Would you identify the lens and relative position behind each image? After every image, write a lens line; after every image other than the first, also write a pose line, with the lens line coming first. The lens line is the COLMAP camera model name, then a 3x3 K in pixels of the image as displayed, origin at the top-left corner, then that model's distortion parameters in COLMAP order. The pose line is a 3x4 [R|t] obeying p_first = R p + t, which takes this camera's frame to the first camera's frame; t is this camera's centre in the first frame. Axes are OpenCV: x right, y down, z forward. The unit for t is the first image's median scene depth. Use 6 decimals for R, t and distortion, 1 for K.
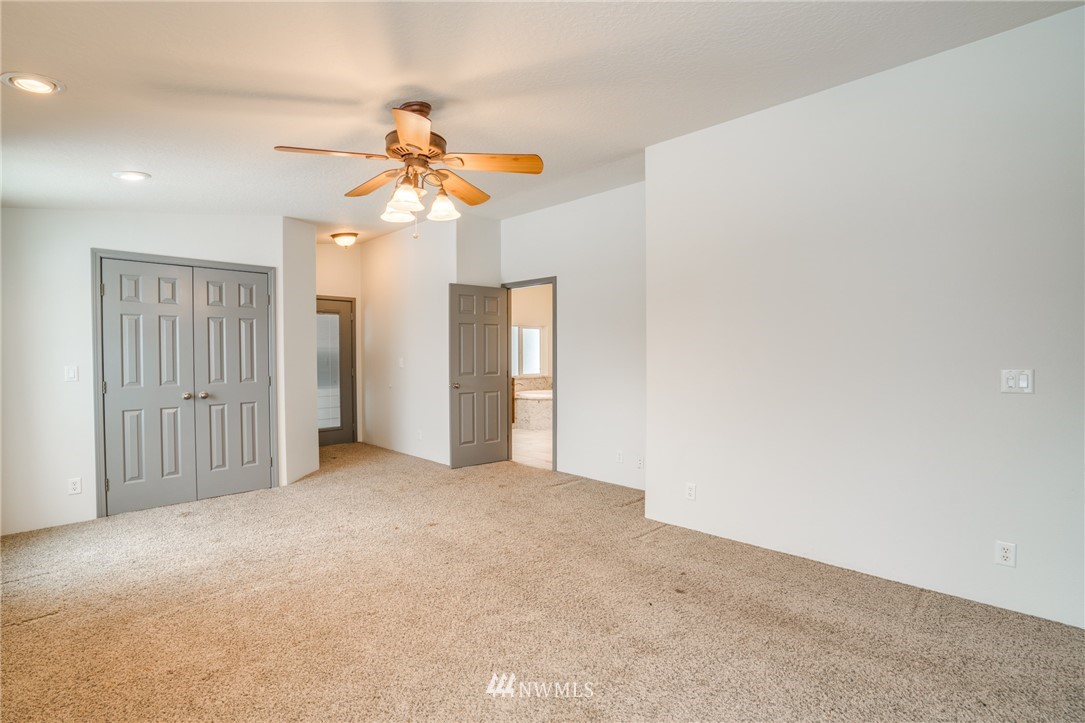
lens RADIAL K [[510.1, 0, 525.9], [0, 510.1, 365.6], [0, 0, 1]] dist [-0.000909, -0.000306]
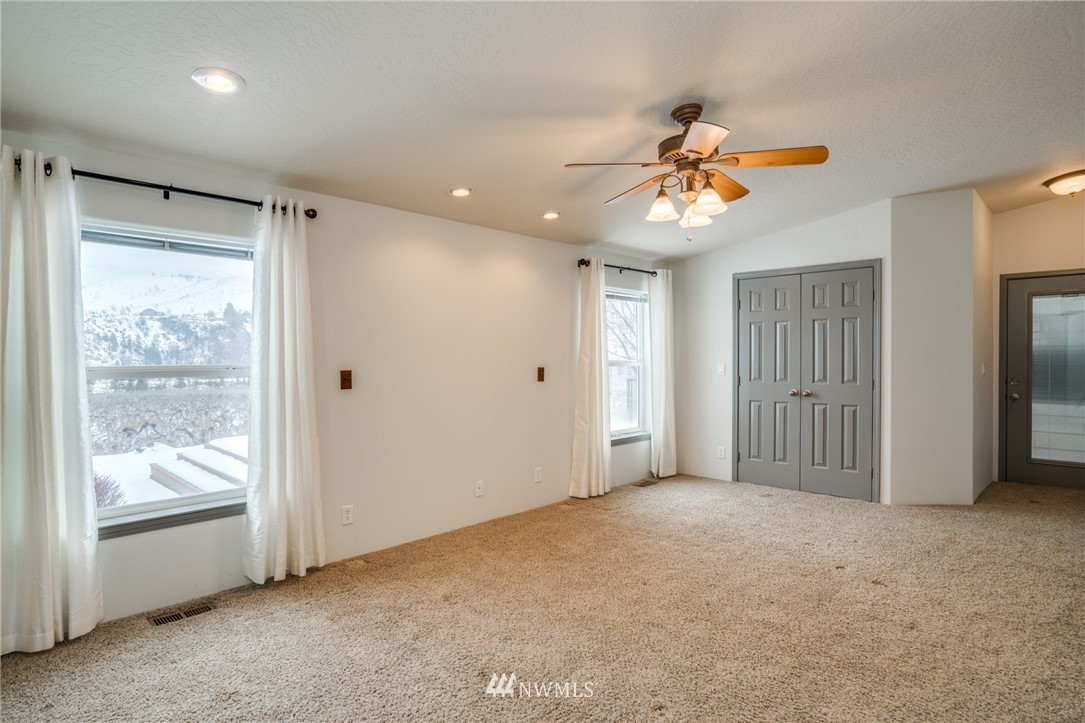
lens RADIAL K [[586.4, 0, 542.5], [0, 586.4, 361.5], [0, 0, 1]] dist [0.002381, 0.000670]
pose [[0.048909, 0.016137, -0.998673, 0.593867], [-0.018483, 0.999713, 0.015249, -0.018482], [0.998632, 0.017712, 0.049193, 0.411532]]
